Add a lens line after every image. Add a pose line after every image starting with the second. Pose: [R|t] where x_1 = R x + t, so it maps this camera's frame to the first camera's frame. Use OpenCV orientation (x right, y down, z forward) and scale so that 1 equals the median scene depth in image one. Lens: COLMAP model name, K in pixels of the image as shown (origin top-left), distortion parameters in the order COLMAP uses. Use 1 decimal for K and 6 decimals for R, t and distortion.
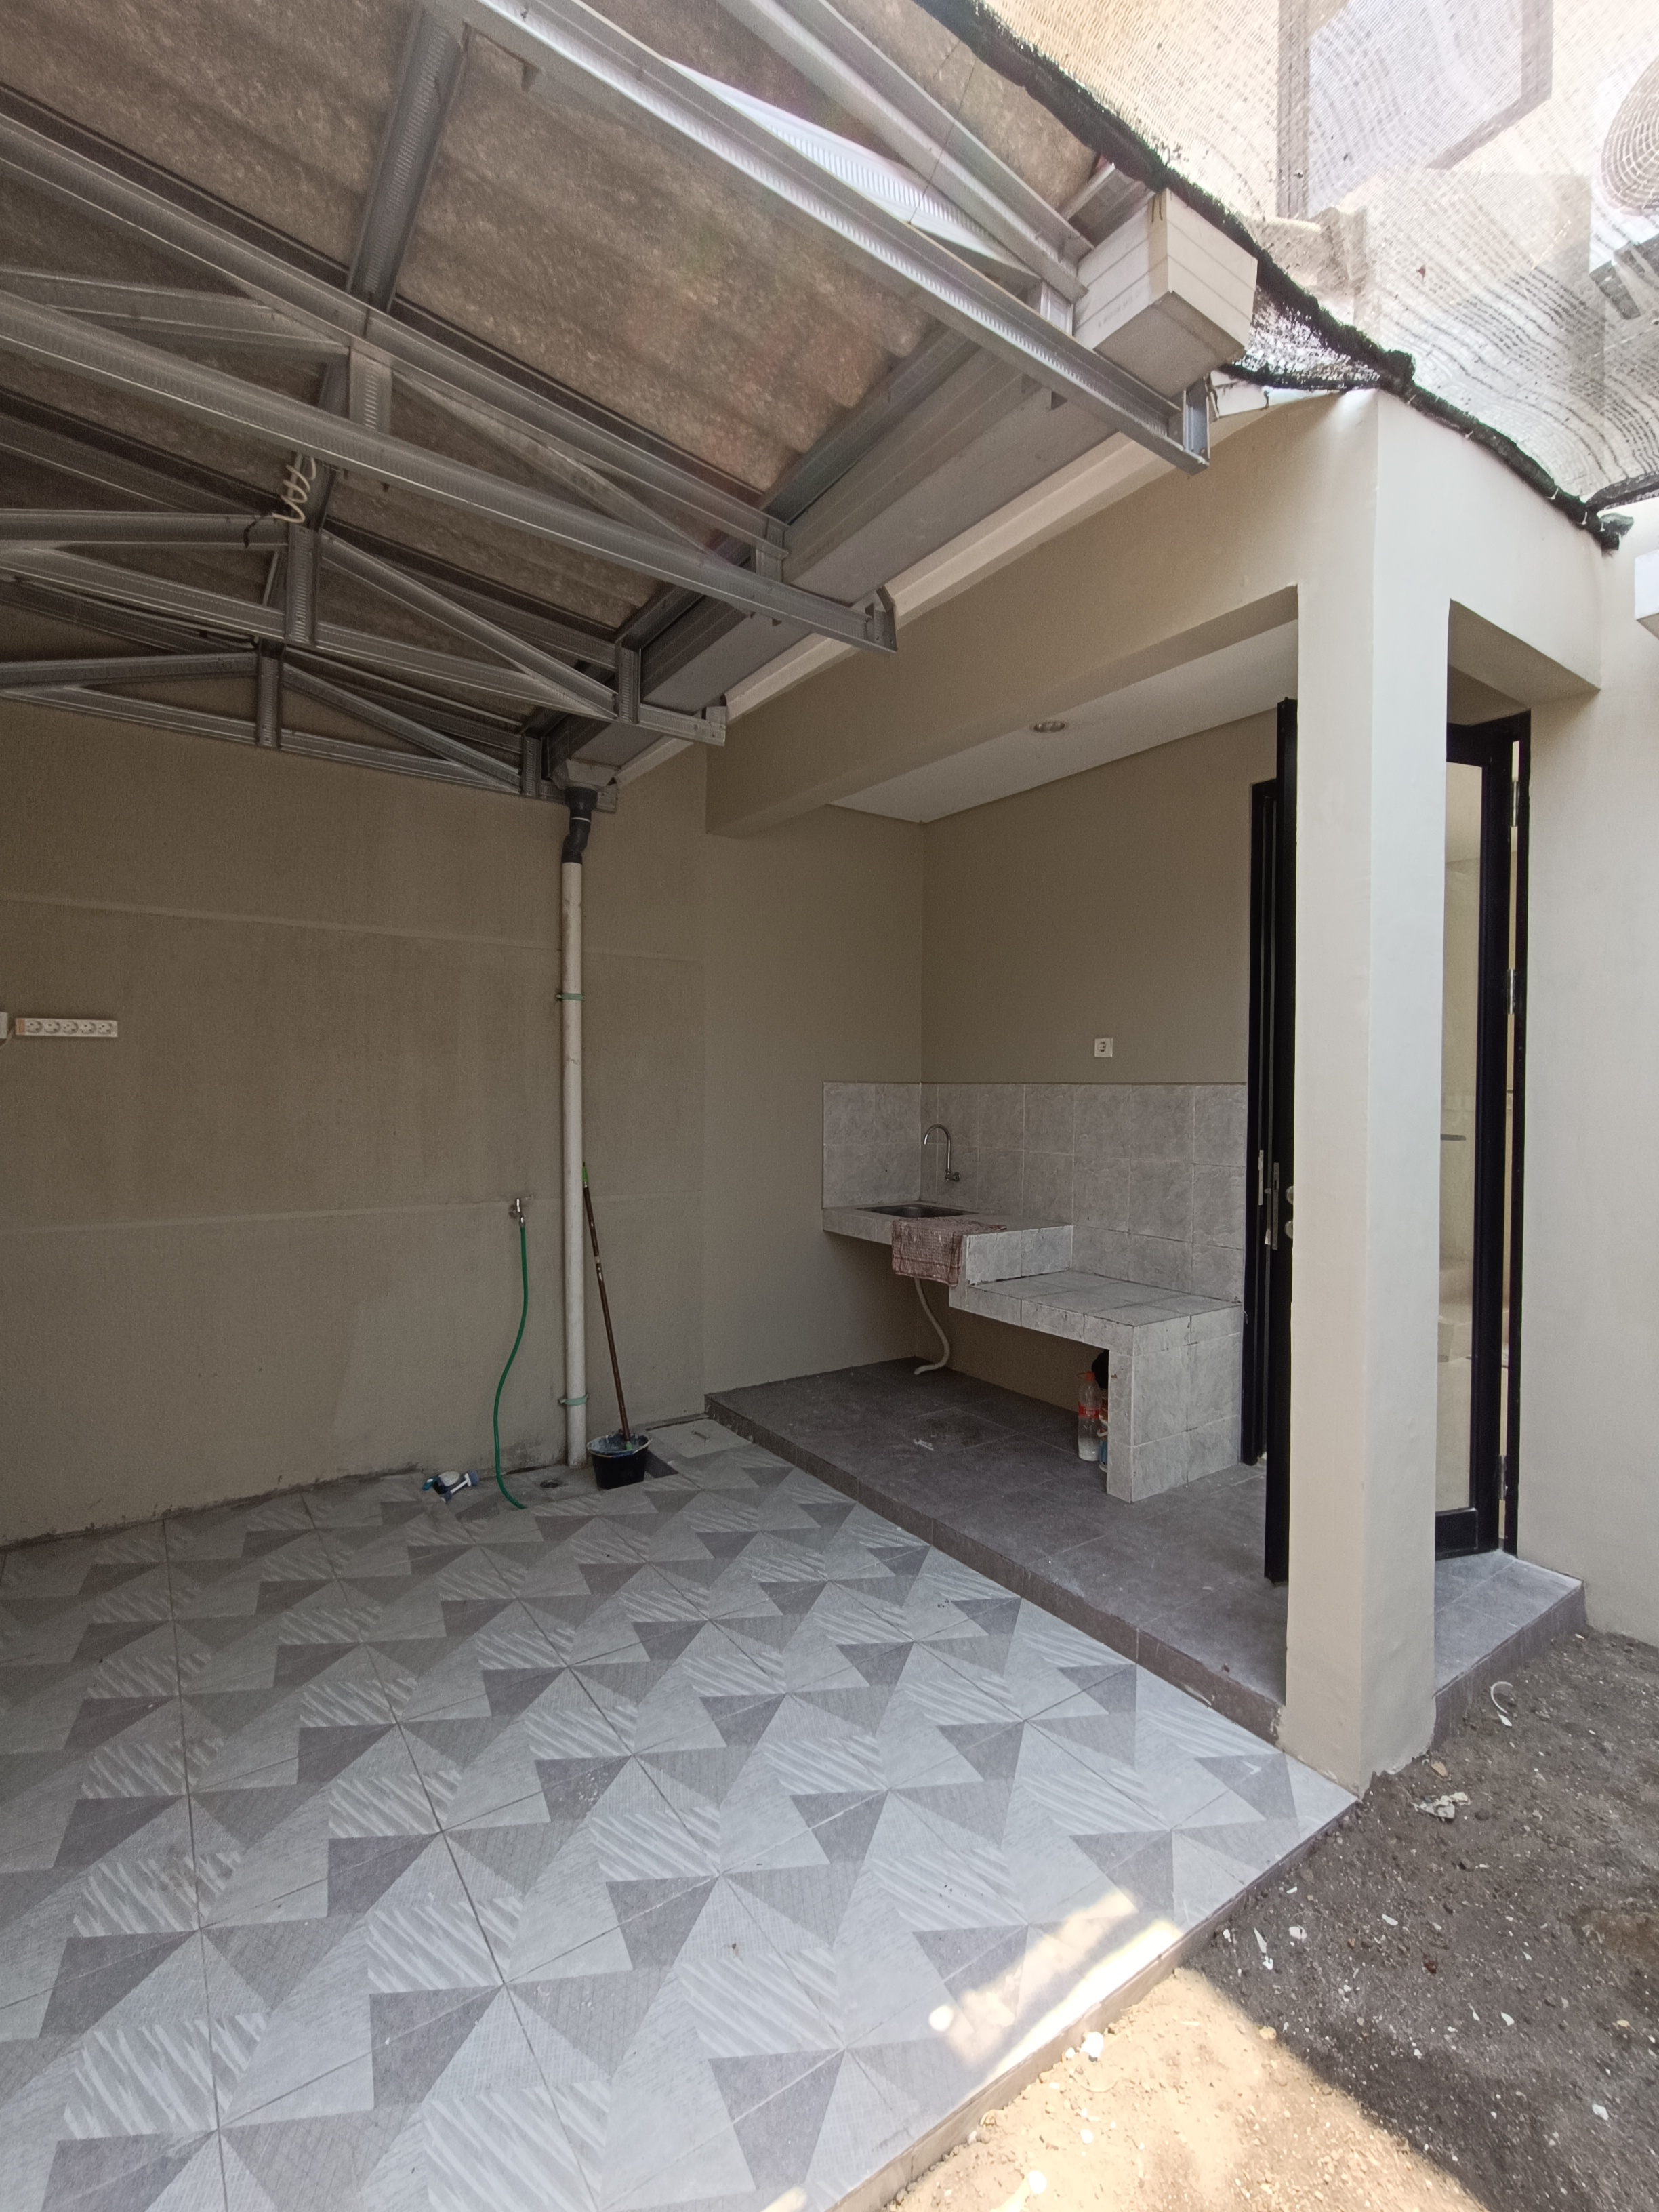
lens RADIAL K [[985.5, 0, 828.2], [0, 985.5, 1124.1], [0, 0, 1]] dist [-0.014465, 0.016977]
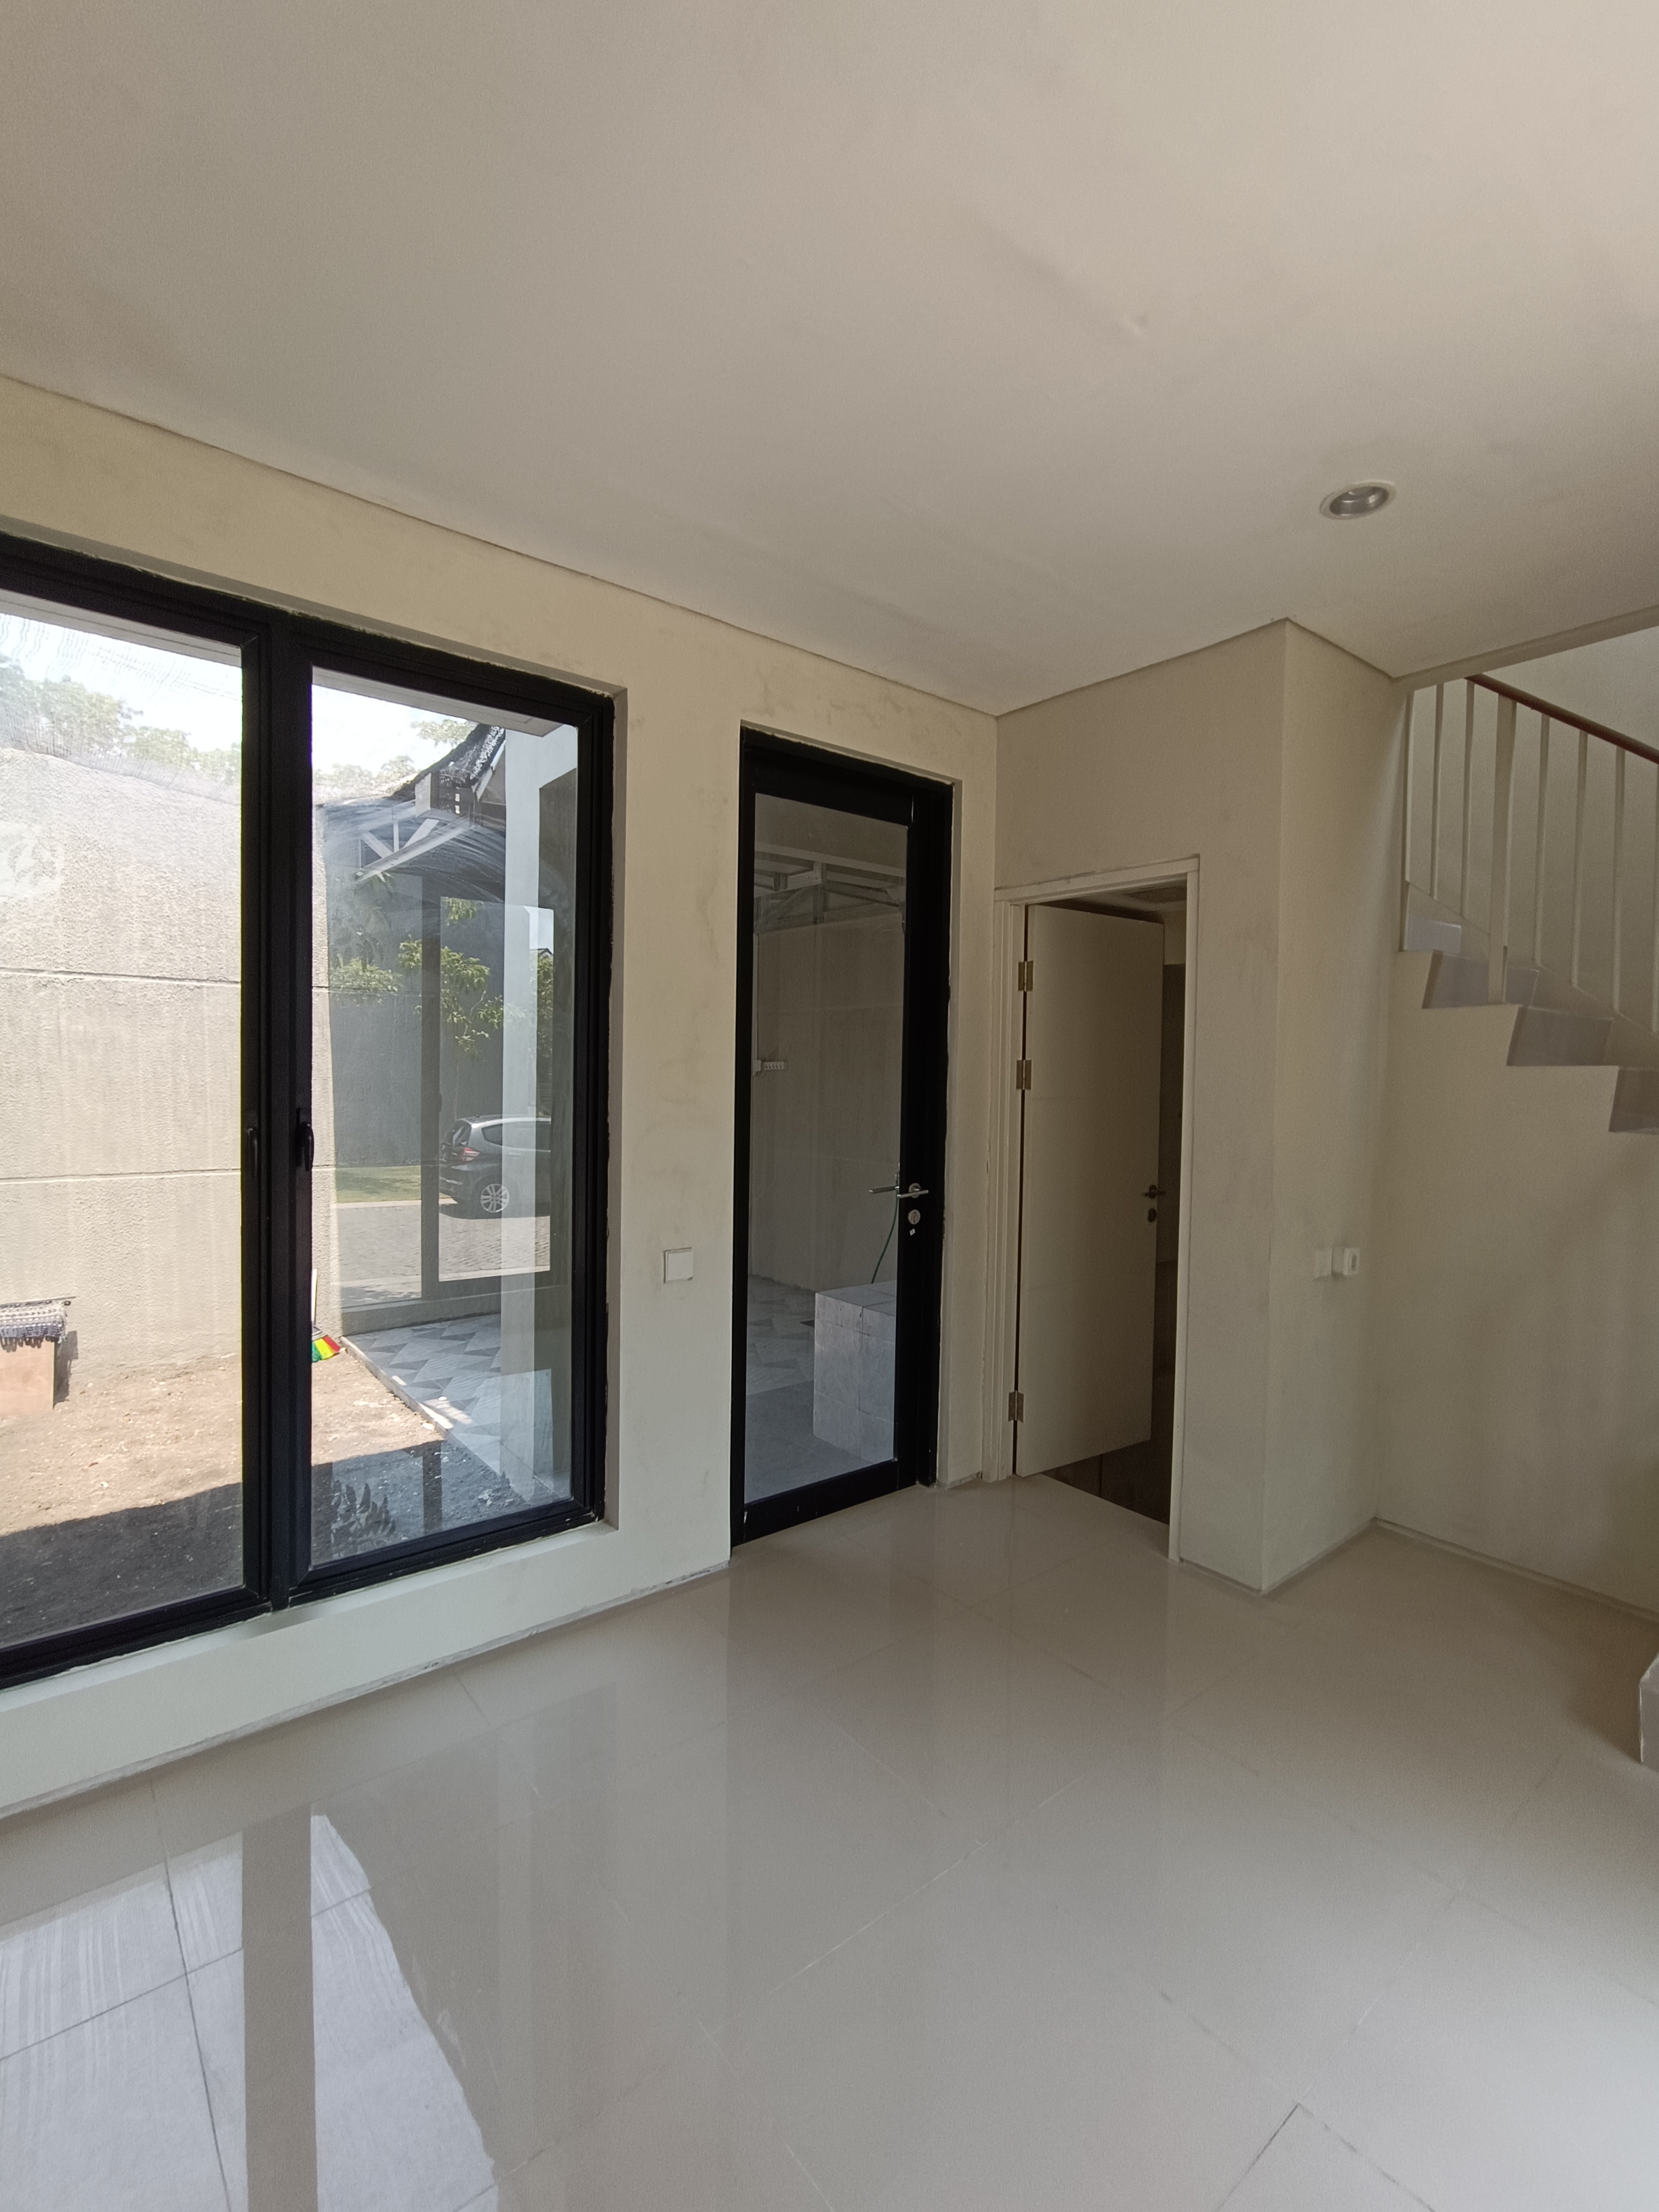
lens RADIAL K [[1012.6, 0, 829.5], [0, 1012.6, 1106.0], [0, 0, 1]] dist [0.002809, 0.000020]
pose [[0.057052, 0.021092, -0.998148, 1.981227], [-0.046686, 0.998739, 0.018436, -0.064970], [0.997279, 0.045547, 0.057965, 1.187578]]
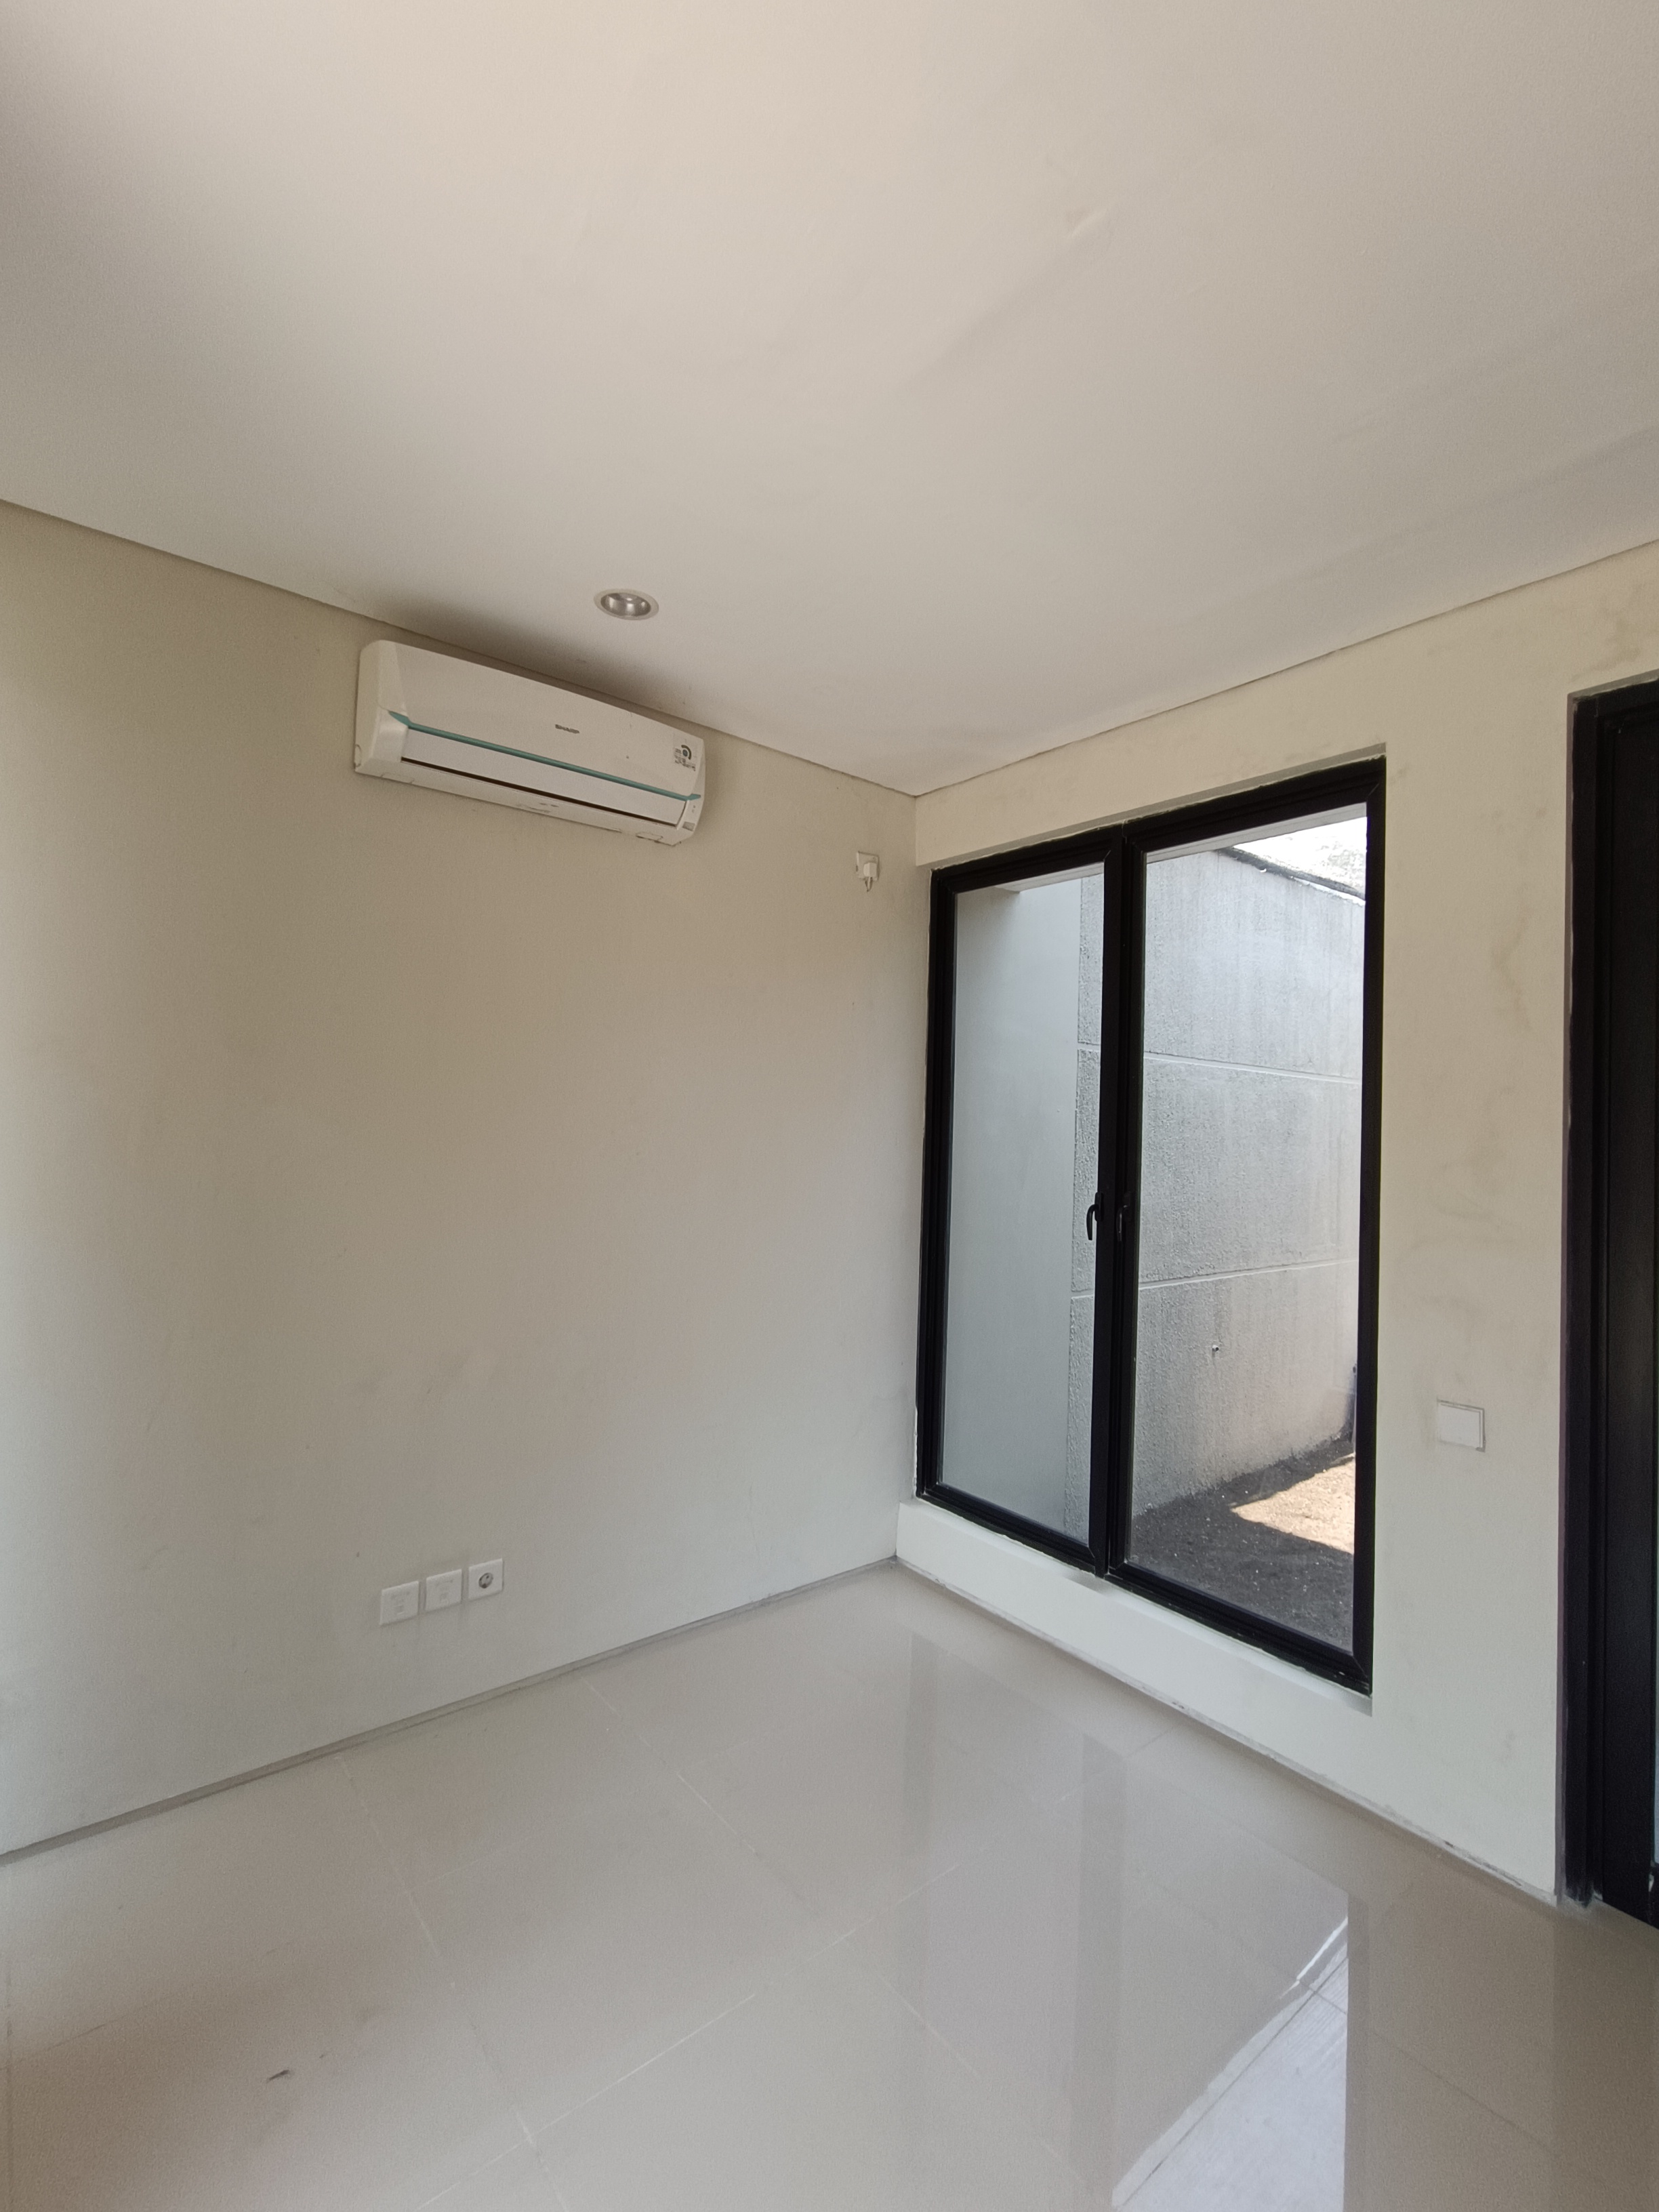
lens RADIAL K [[1012.6, 0, 829.5], [0, 1012.6, 1106.0], [0, 0, 1]] dist [0.002809, 0.000020]
pose [[-0.997500, -0.045257, -0.054276, 1.469487], [-0.045808, 0.998910, 0.008948, -0.117523], [0.053811, 0.011412, -0.998486, 1.910205]]
